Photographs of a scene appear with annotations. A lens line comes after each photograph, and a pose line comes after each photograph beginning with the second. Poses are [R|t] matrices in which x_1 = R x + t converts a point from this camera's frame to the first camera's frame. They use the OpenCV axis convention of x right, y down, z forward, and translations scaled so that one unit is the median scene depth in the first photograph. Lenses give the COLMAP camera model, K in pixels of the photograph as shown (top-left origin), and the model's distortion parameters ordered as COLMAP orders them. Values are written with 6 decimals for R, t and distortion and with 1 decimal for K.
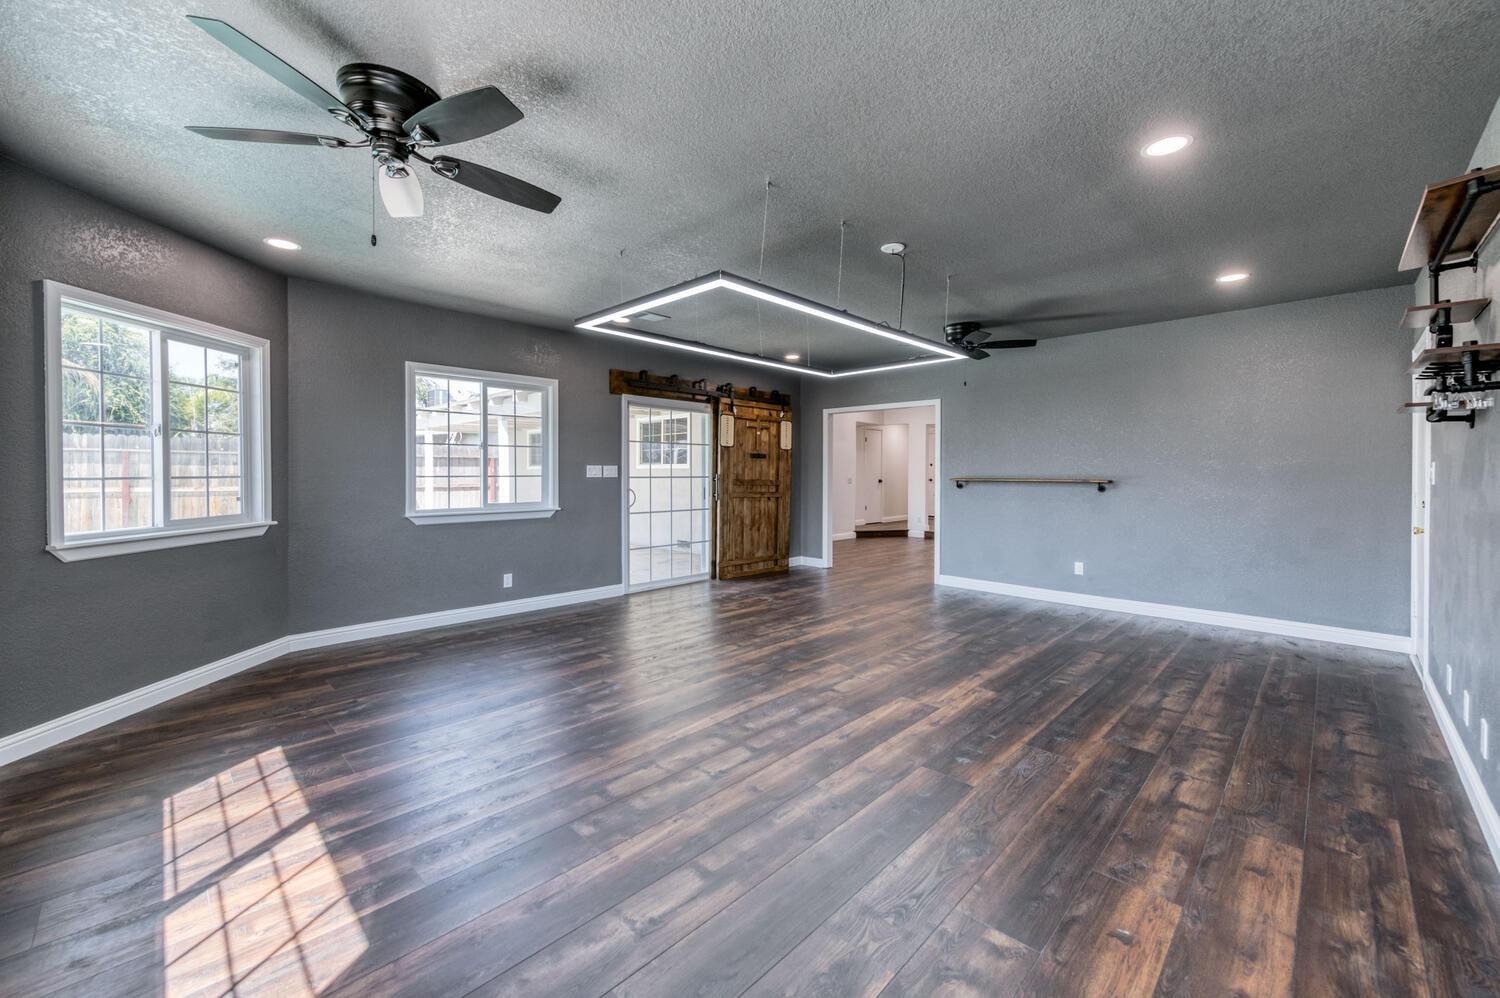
lens RADIAL K [[606.9, 0, 765.4], [0, 606.9, 489.1], [0, 0, 1]] dist [0.001587, -0.000245]
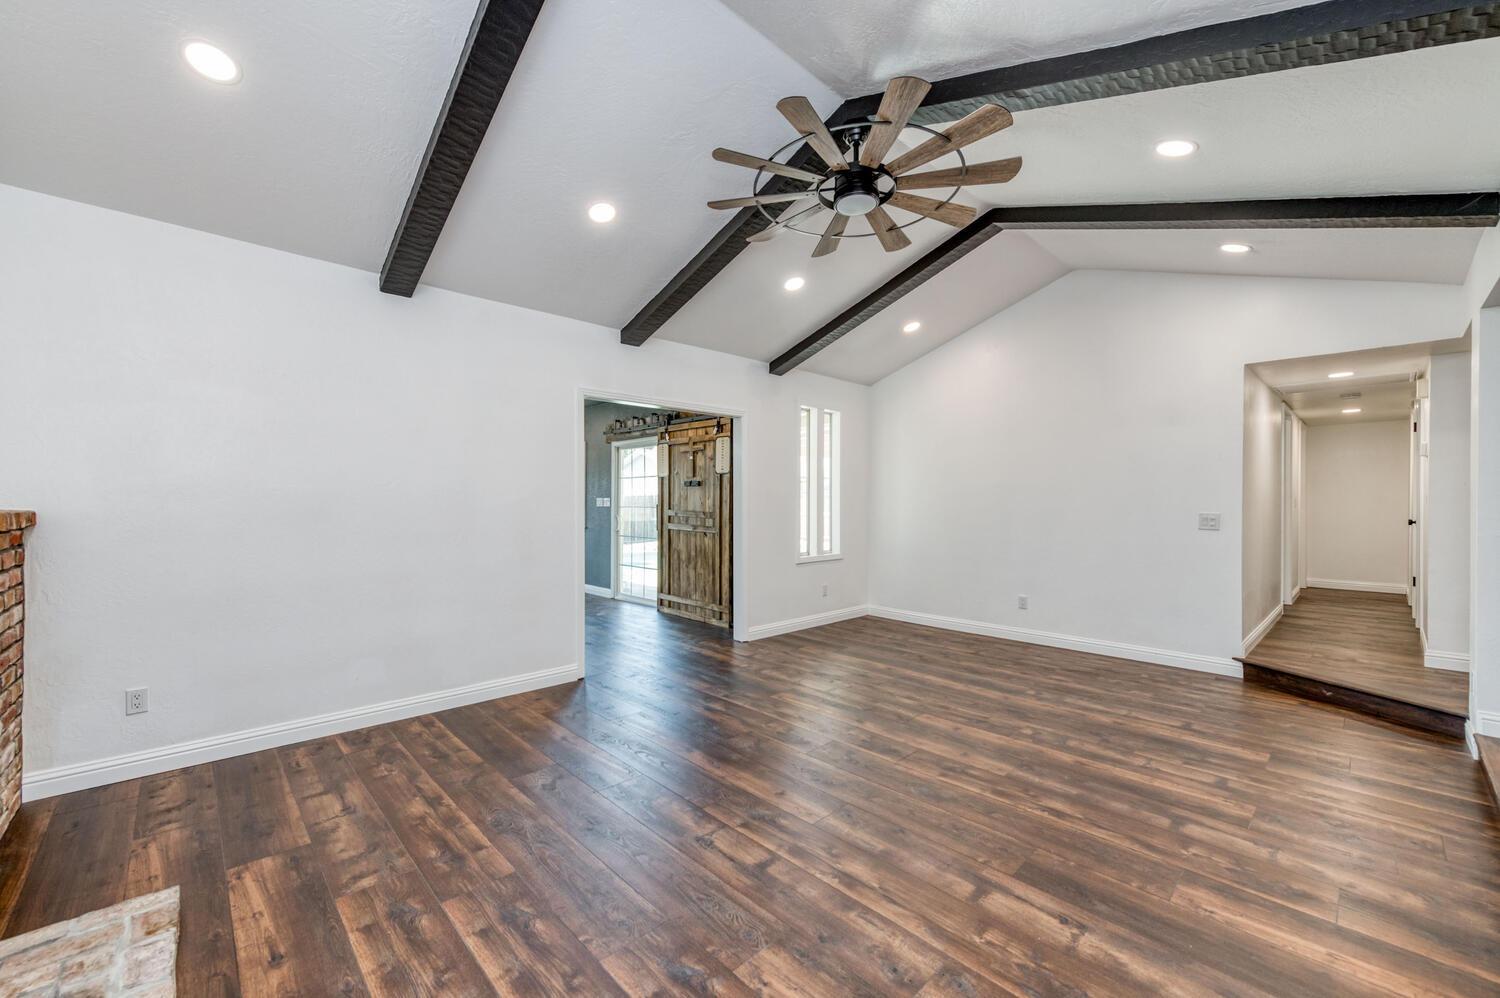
lens RADIAL K [[599.7, 0, 715.0], [0, 599.7, 504.6], [0, 0, 1]] dist [0.003337, -0.000030]
pose [[-0.085956, 0.000904, -0.996299, 1.064066], [-0.028579, 0.999586, 0.003372, -0.036025], [0.995889, 0.028763, -0.085895, 1.393611]]
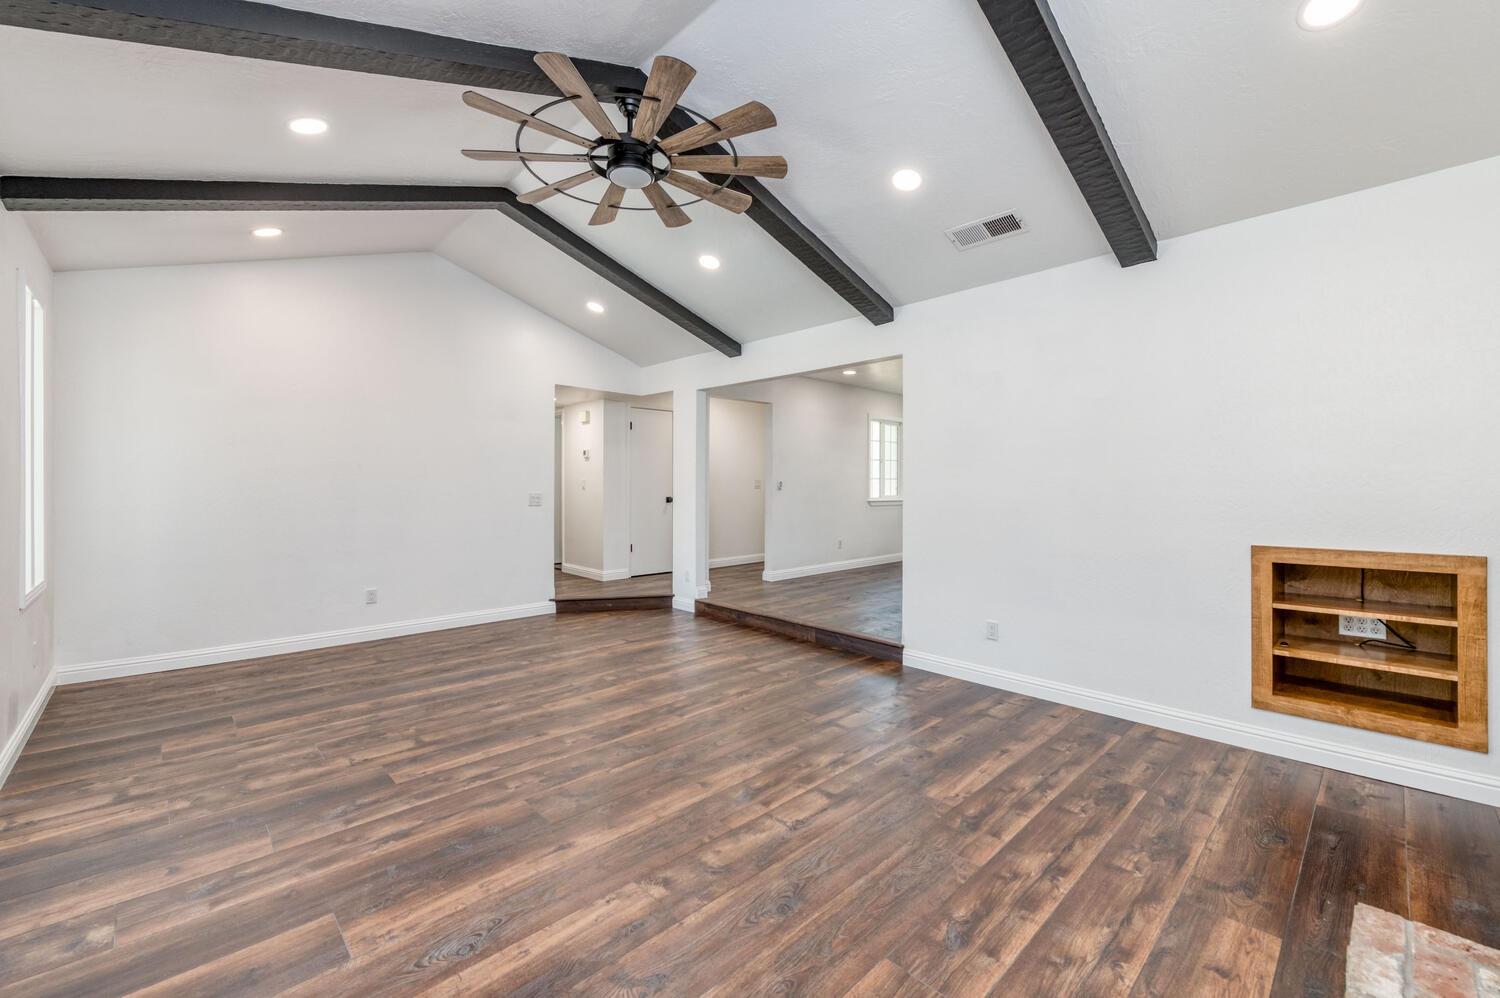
lens RADIAL K [[605.4, 0, 781.3], [0, 605.4, 490.2], [0, 0, 1]] dist [0.002070, -0.000079]
pose [[0.999644, -0.000630, -0.026676, 0.690010], [0.000078, 0.999786, -0.020673, -0.024335], [0.026684, 0.020663, 0.999430, 0.978636]]
